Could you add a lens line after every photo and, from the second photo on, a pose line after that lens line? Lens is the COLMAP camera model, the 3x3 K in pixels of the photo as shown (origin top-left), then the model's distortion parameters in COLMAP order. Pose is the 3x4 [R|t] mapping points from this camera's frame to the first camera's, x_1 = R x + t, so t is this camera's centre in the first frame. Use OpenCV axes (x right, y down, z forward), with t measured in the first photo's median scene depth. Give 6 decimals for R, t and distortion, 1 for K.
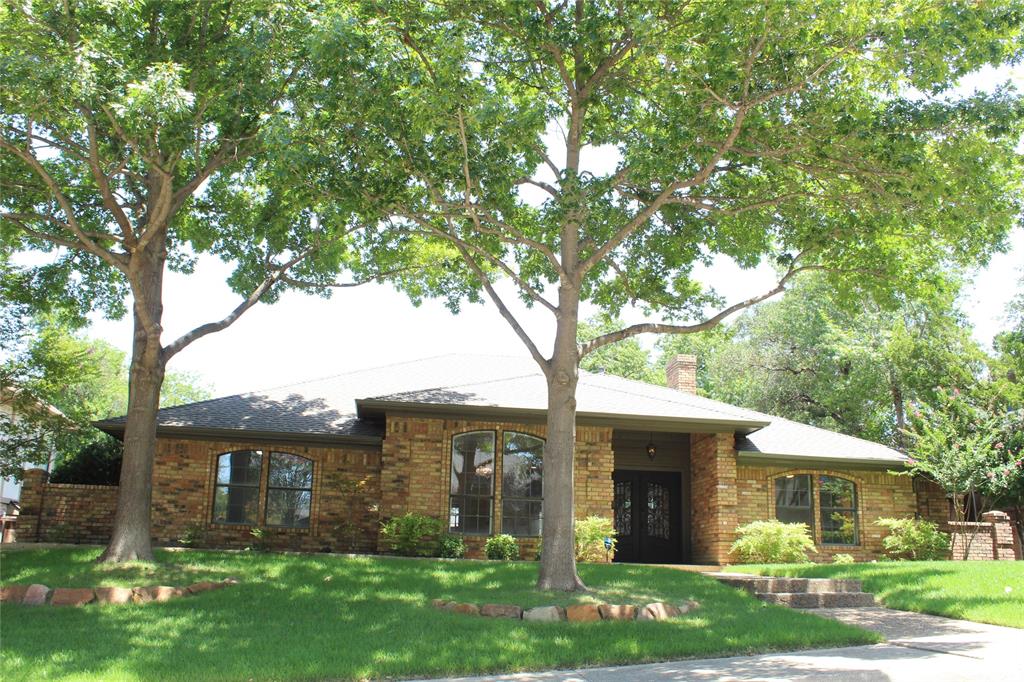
lens RADIAL K [[900.4, 0, 512.0], [0, 900.4, 341.0], [0, 0, 1]] dist [-0.172520, 0.176053]
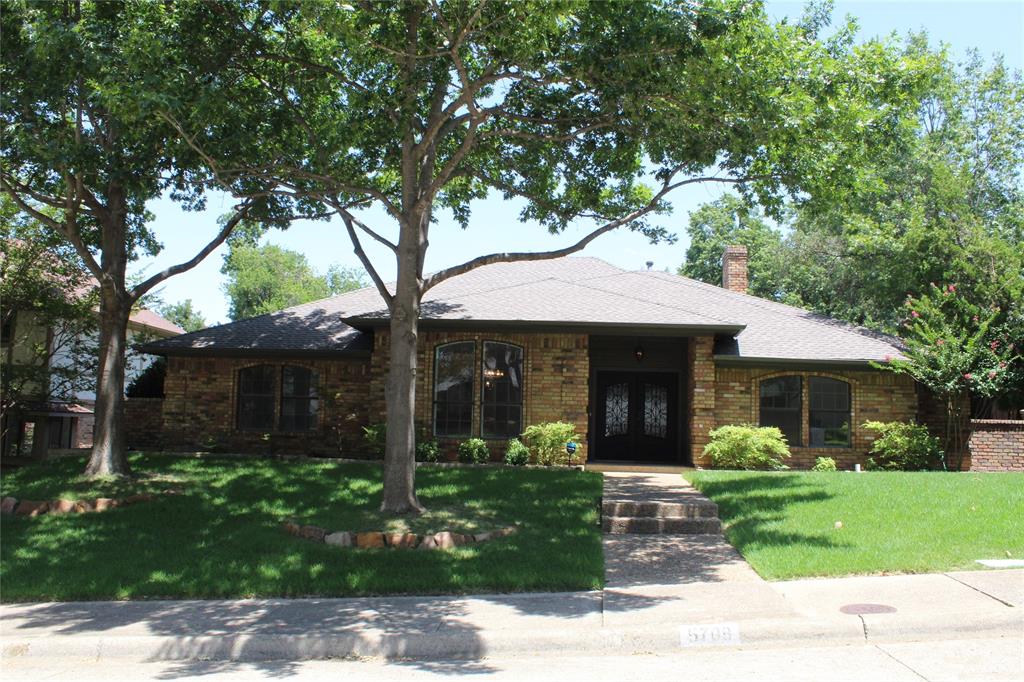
lens RADIAL K [[852.5, 0, 507.6], [0, 852.5, 340.9], [0, 0, 1]] dist [-0.180702, 0.184842]
pose [[0.972404, -0.026288, -0.231818, 0.254408], [0.058884, 0.989117, 0.134835, -0.033800], [0.225751, -0.144764, 0.963369, 0.037930]]
